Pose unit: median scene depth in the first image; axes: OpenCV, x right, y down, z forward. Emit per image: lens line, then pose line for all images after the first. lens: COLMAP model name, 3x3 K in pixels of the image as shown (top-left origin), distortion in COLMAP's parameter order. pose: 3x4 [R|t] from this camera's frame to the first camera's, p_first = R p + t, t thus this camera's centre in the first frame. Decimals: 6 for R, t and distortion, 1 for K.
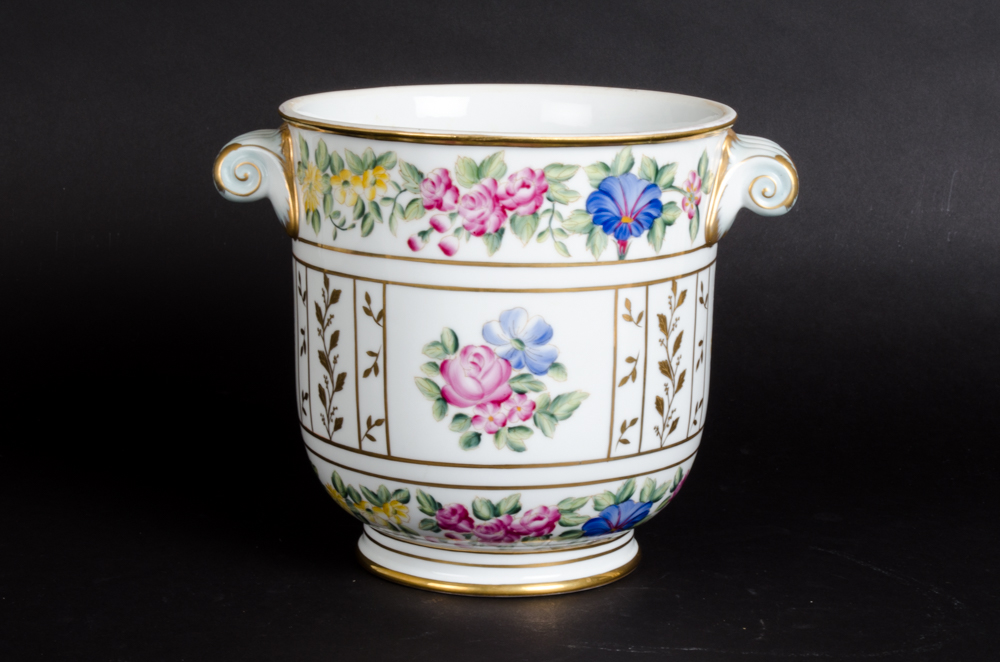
lens RADIAL K [[2558.0, 0, 466.2], [0, 2558.0, 324.4], [0, 0, 1]] dist [0.148479, 0.000000]
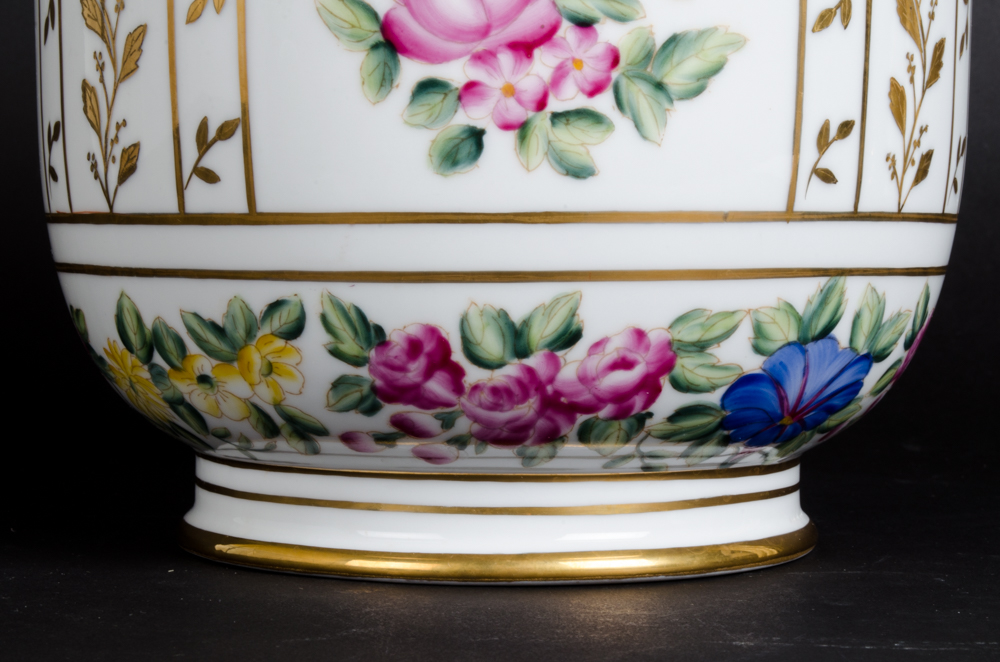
lens RADIAL K [[2461.0, 0, 489.5], [0, 2461.0, 339.6], [0, 0, 1]] dist [0.048457, 0.000000]
pose [[0.997643, -0.010327, 0.067832, -0.019460], [0.020535, 0.988233, -0.151570, 0.131948], [-0.065469, 0.152606, 0.986116, 0.621114]]
